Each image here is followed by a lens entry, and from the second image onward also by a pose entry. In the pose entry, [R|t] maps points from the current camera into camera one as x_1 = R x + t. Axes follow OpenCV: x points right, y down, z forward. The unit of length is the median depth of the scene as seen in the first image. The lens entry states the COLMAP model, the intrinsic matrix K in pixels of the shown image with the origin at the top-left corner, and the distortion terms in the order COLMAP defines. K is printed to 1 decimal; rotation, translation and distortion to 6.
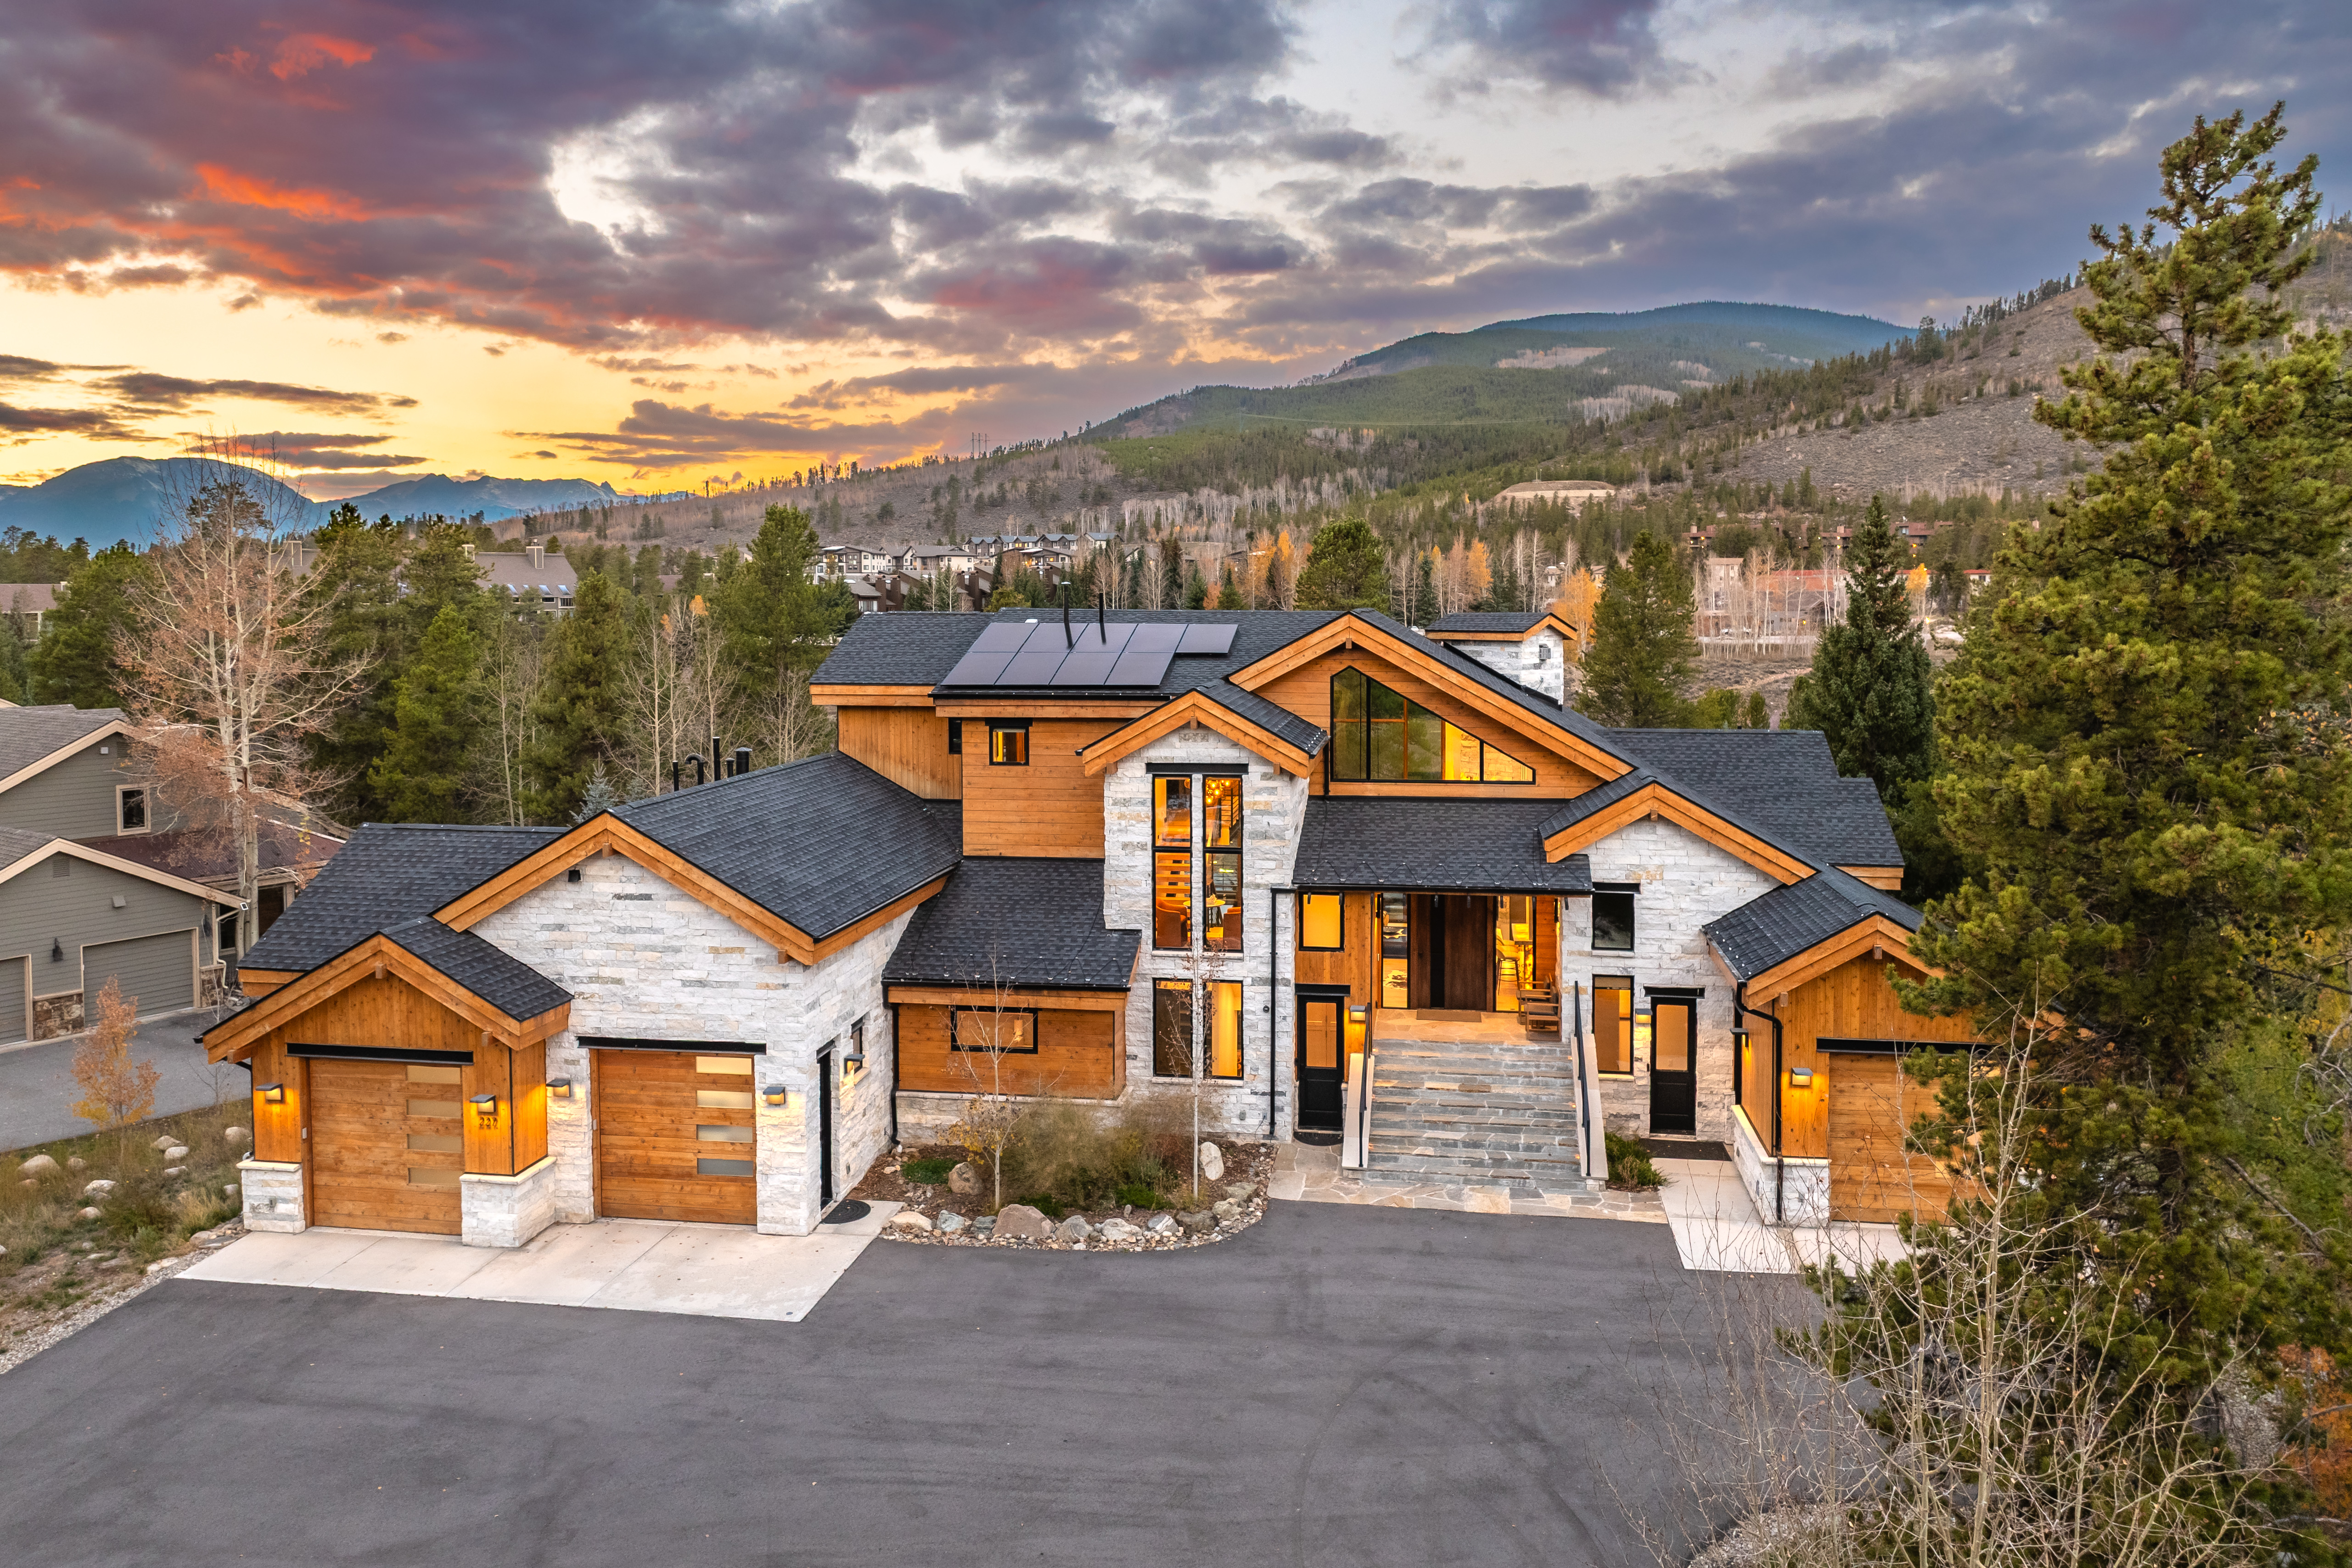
lens RADIAL K [[1672.8, 0, 1181.6], [0, 1672.8, 661.1], [0, 0, 1]] dist [0.001647, -0.001428]
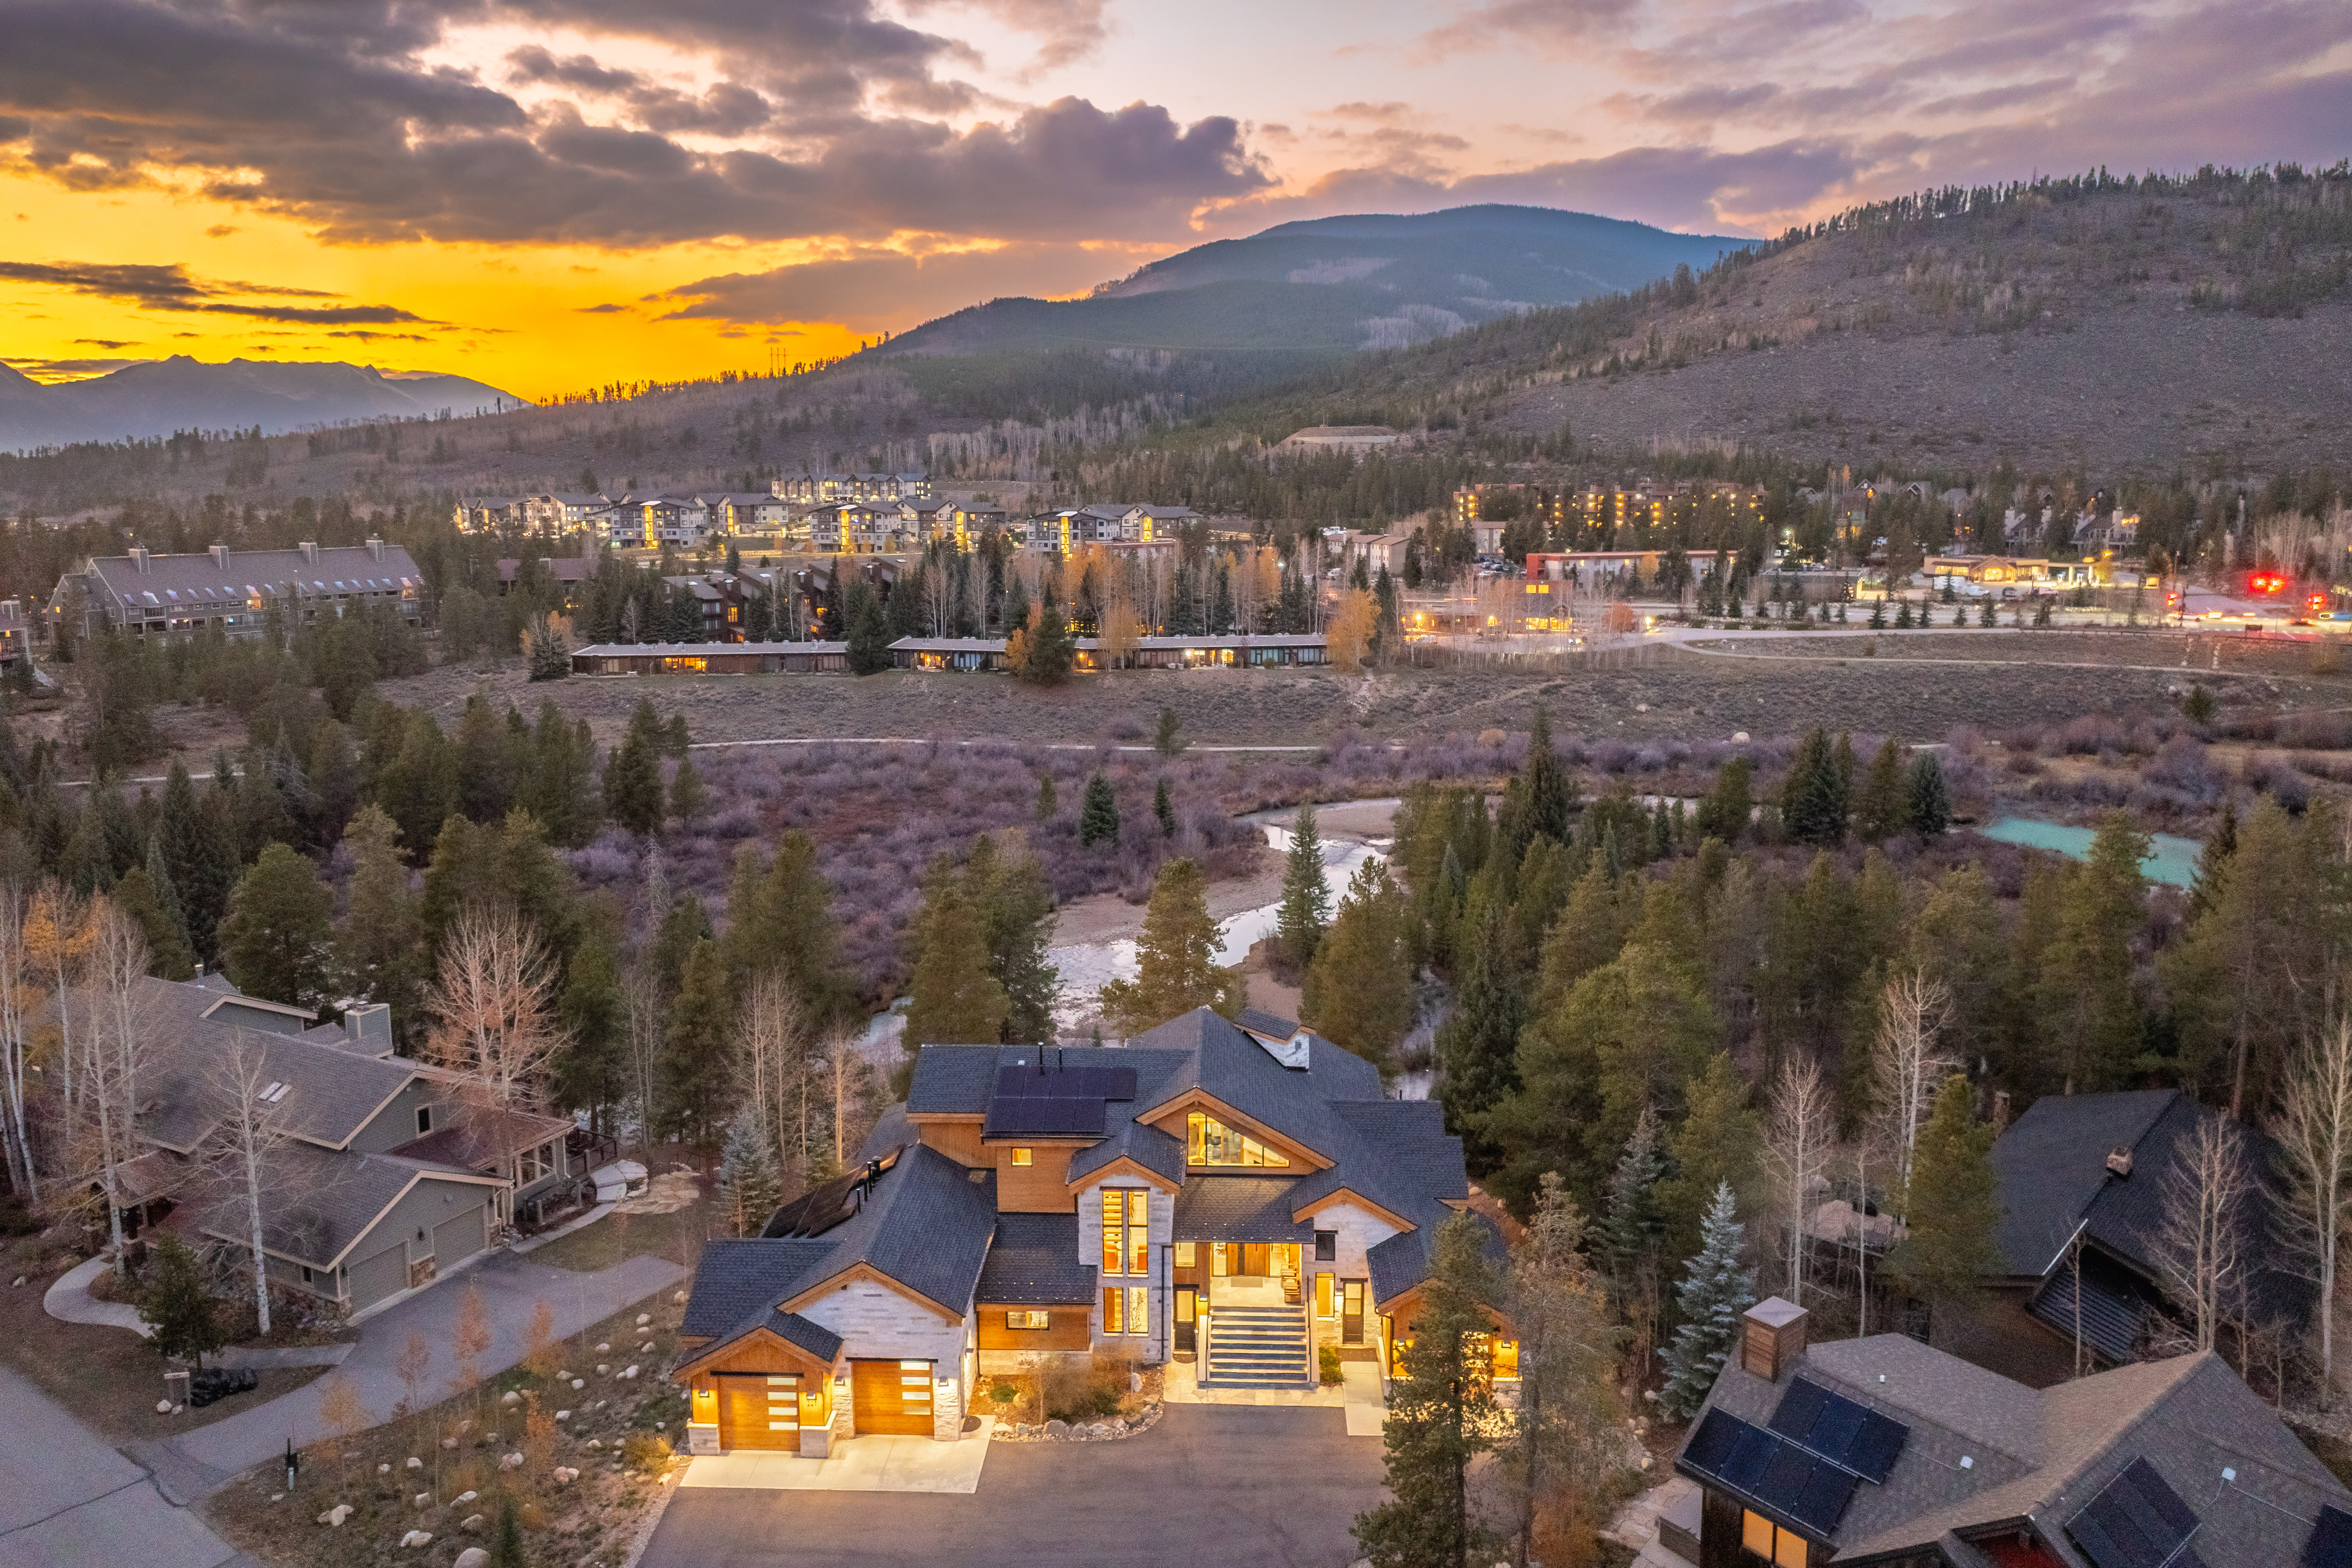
lens RADIAL K [[1644.4, 0, 1181.6], [0, 1644.4, 708.8], [0, 0, 1]] dist [-0.002897, -0.003417]
pose [[0.992599, -0.015243, 0.120481, -0.153176], [0.003594, 0.995344, 0.096324, -0.702636], [-0.121388, -0.095178, 0.988031, -0.921181]]
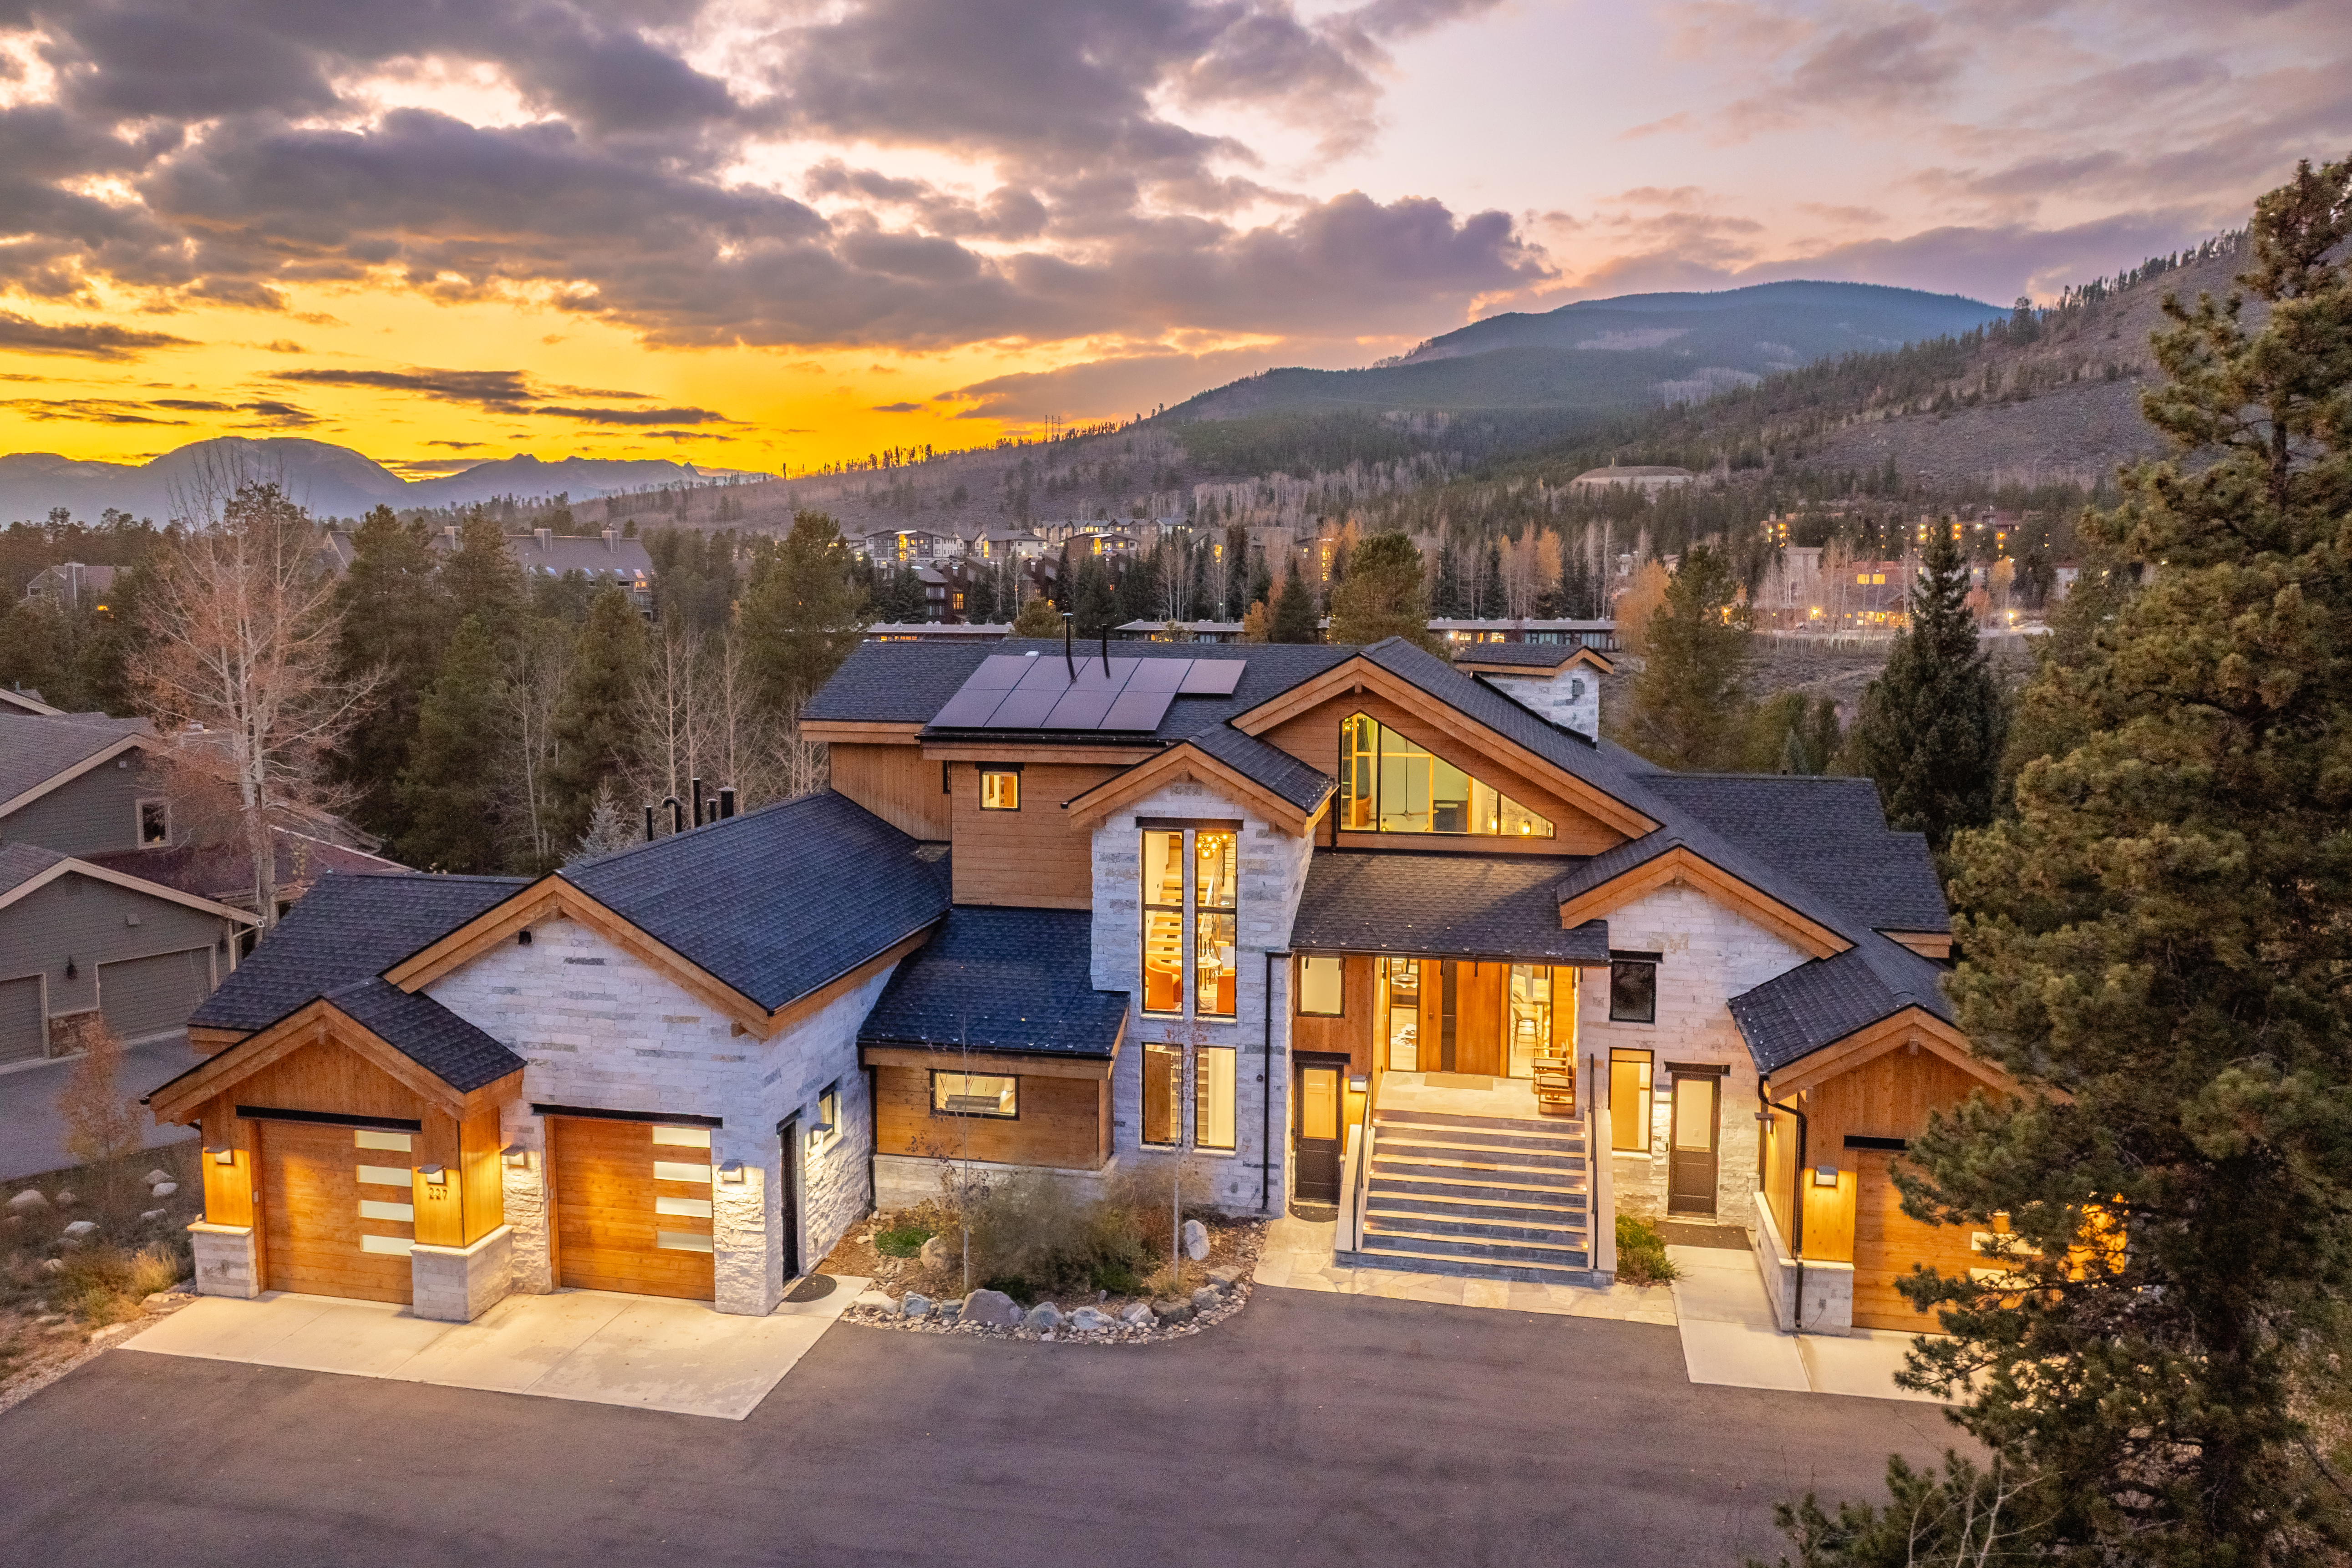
lens RADIAL K [[1661.7, 0, 1176.0], [0, 1661.7, 727.8], [0, 0, 1]] dist [-0.001703, 0.004045]
pose [[0.998874, 0.010185, -0.046332, 0.044045], [-0.007829, 0.998681, 0.050753, -0.036943], [0.046788, -0.050333, 0.997636, 0.067855]]
